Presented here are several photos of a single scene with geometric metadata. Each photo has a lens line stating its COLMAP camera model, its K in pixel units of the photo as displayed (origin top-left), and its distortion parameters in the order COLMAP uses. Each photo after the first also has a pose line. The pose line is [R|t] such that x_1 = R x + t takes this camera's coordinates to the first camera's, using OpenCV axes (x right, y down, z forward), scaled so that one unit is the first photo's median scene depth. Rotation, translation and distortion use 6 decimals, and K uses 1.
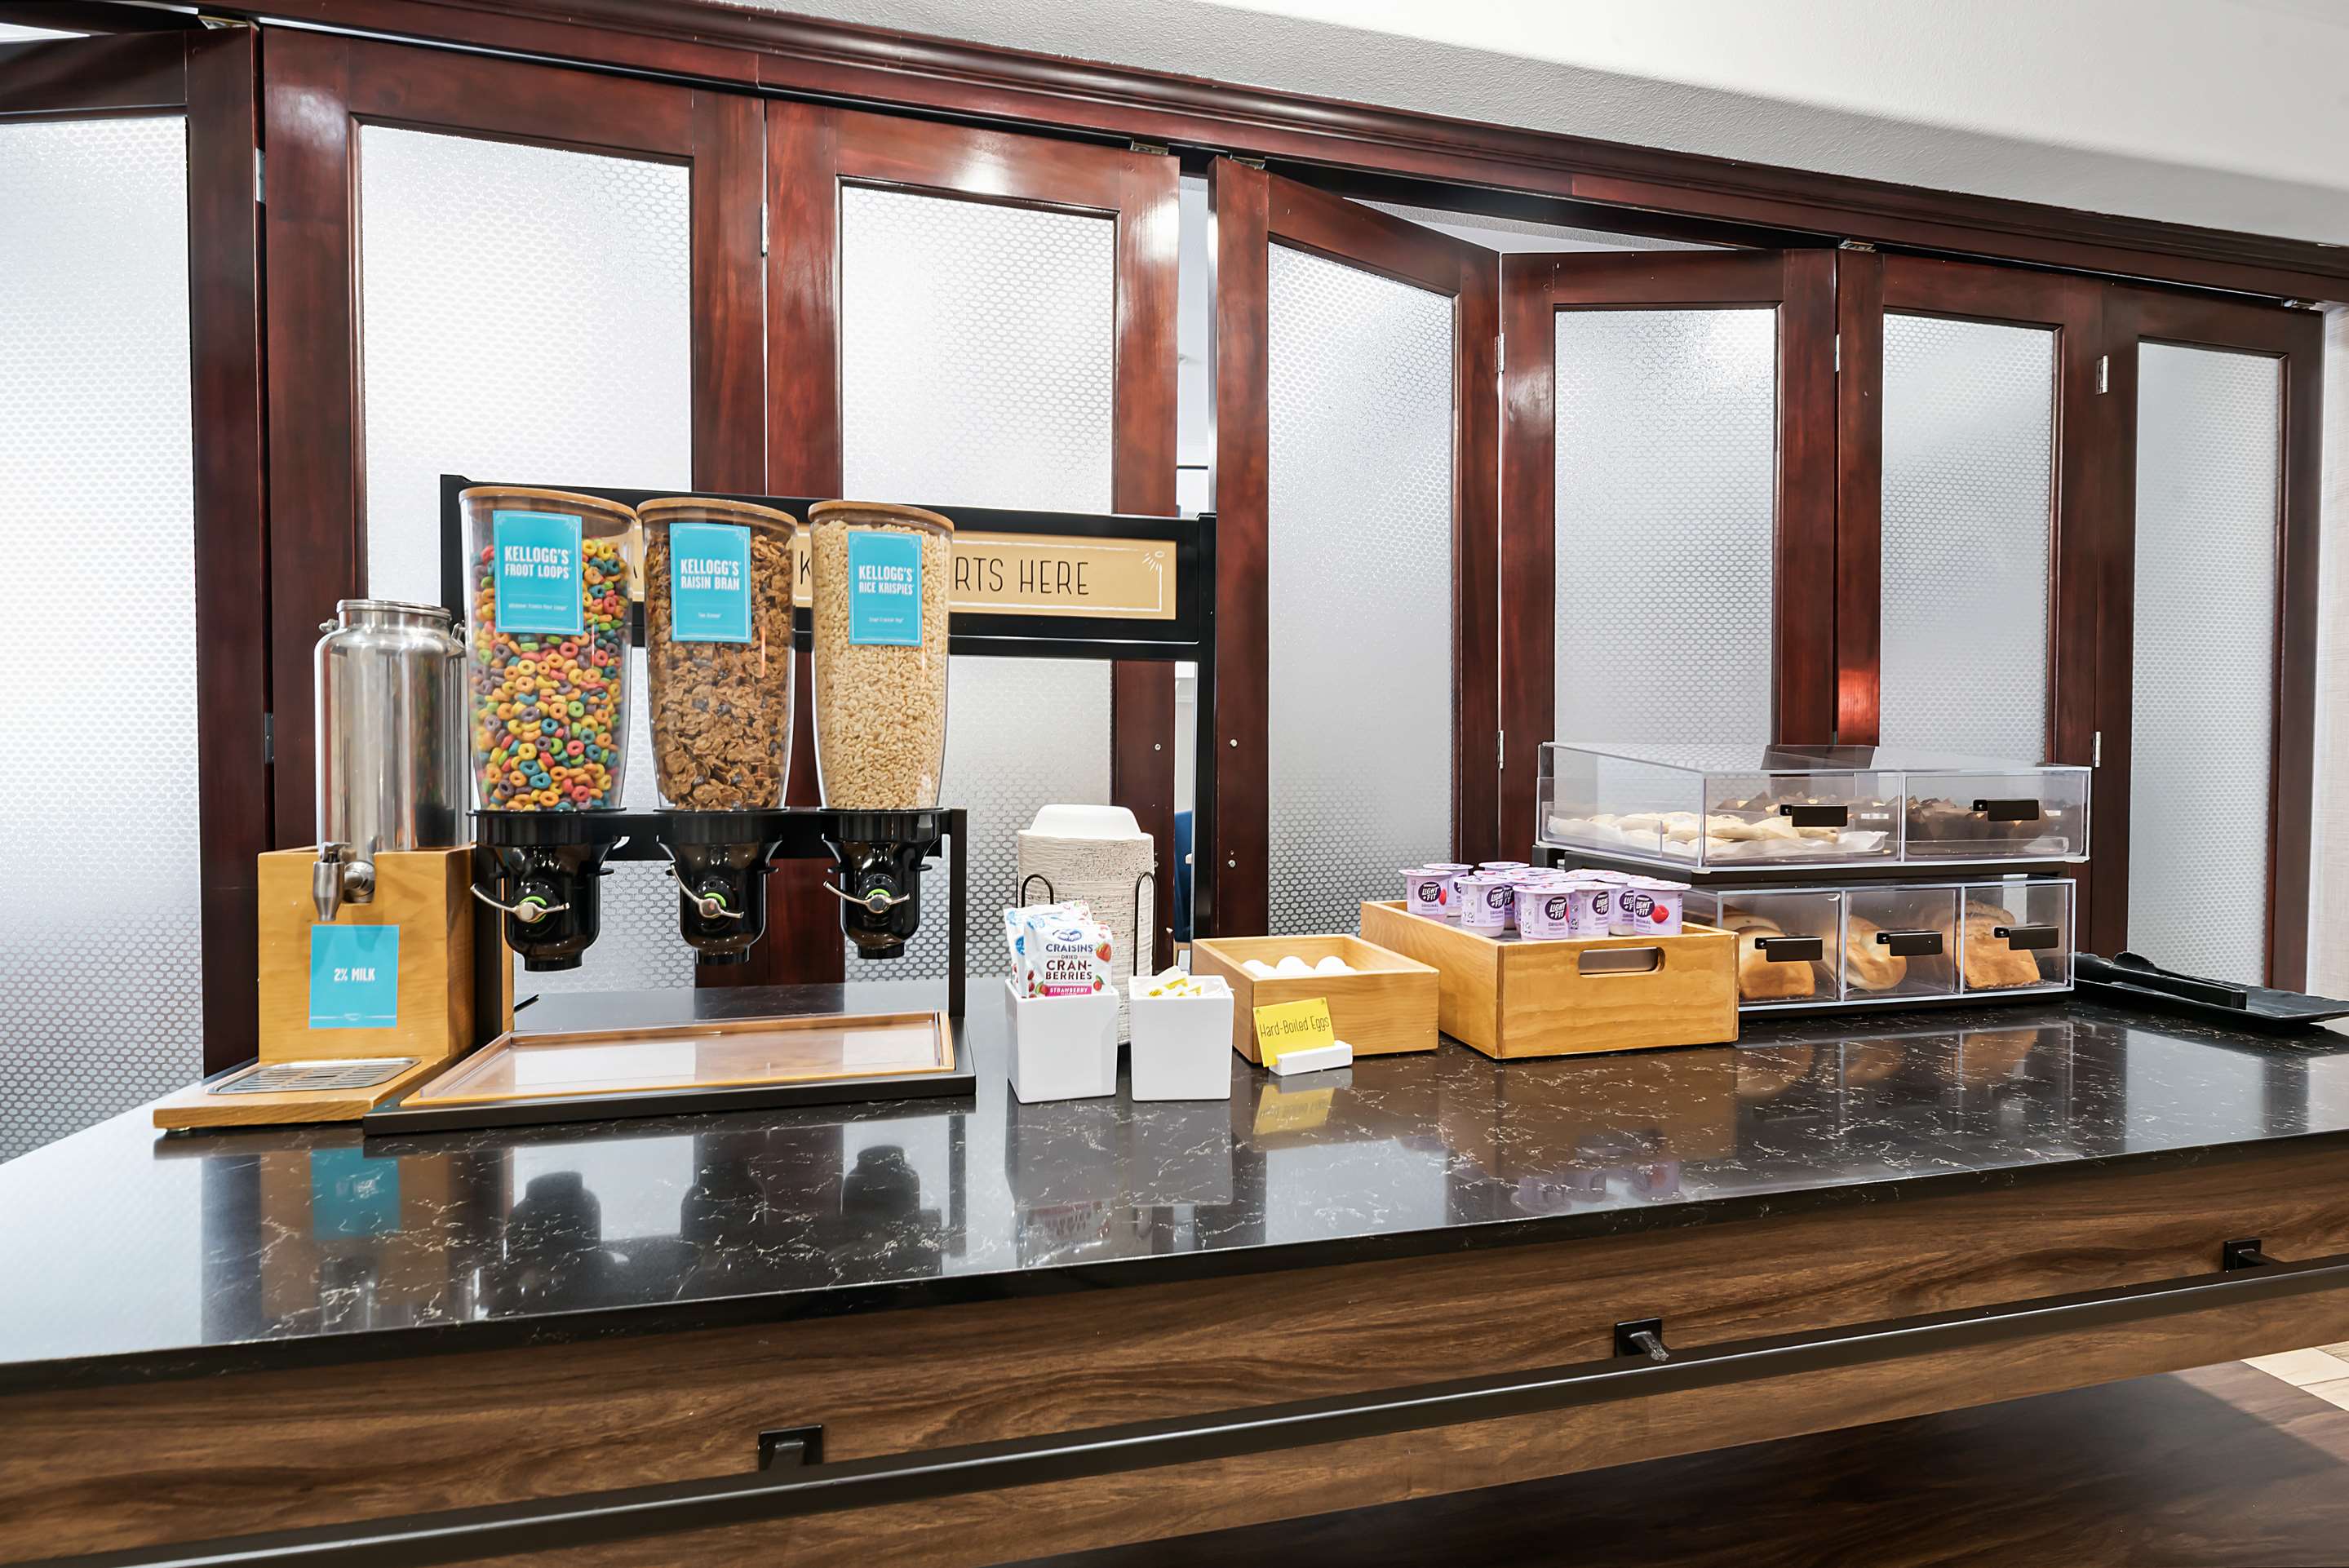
lens RADIAL K [[1064.0, 0, 1173.5], [0, 1064.0, 793.4], [0, 0, 1]] dist [-0.000634, -0.003405]
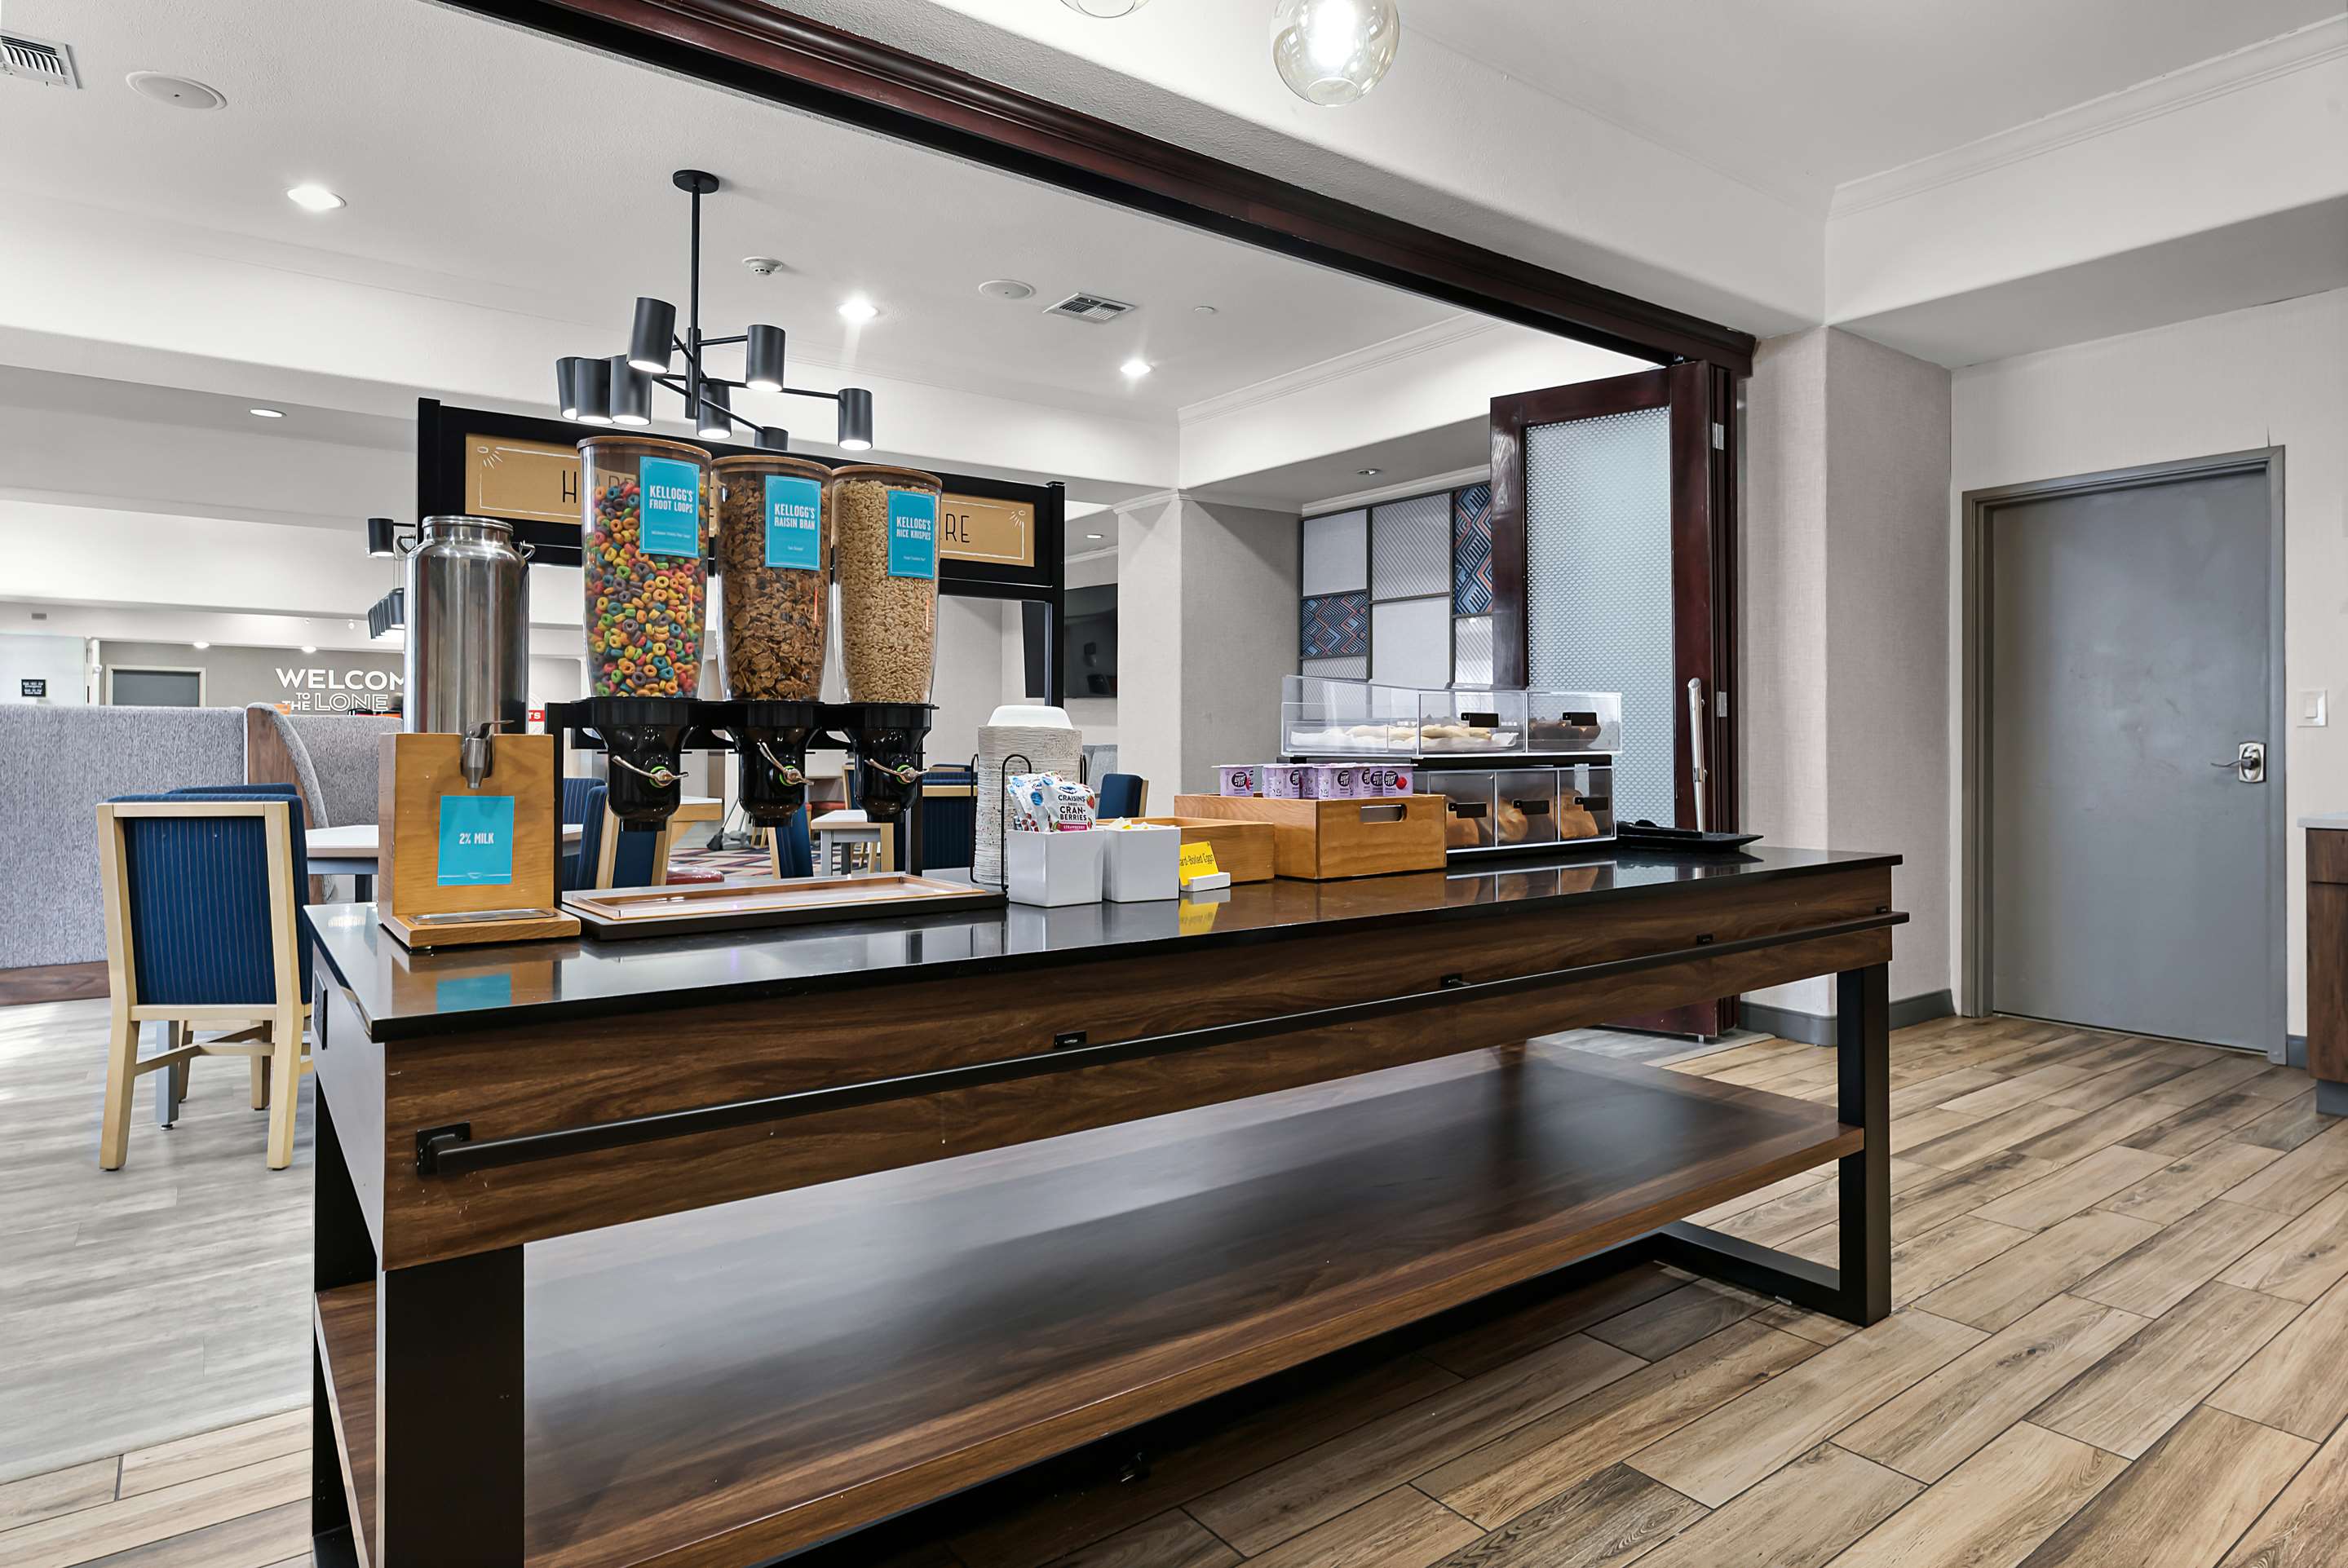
lens RADIAL K [[1306.6, 0, 1176.7], [0, 1306.6, 758.1], [0, 0, 1]] dist [-0.006605, 0.001249]
pose [[0.914309, -0.007812, 0.404942, -0.647506], [0.015440, 0.999759, -0.015576, 0.116737], [-0.404723, 0.020494, 0.914210, -0.617136]]
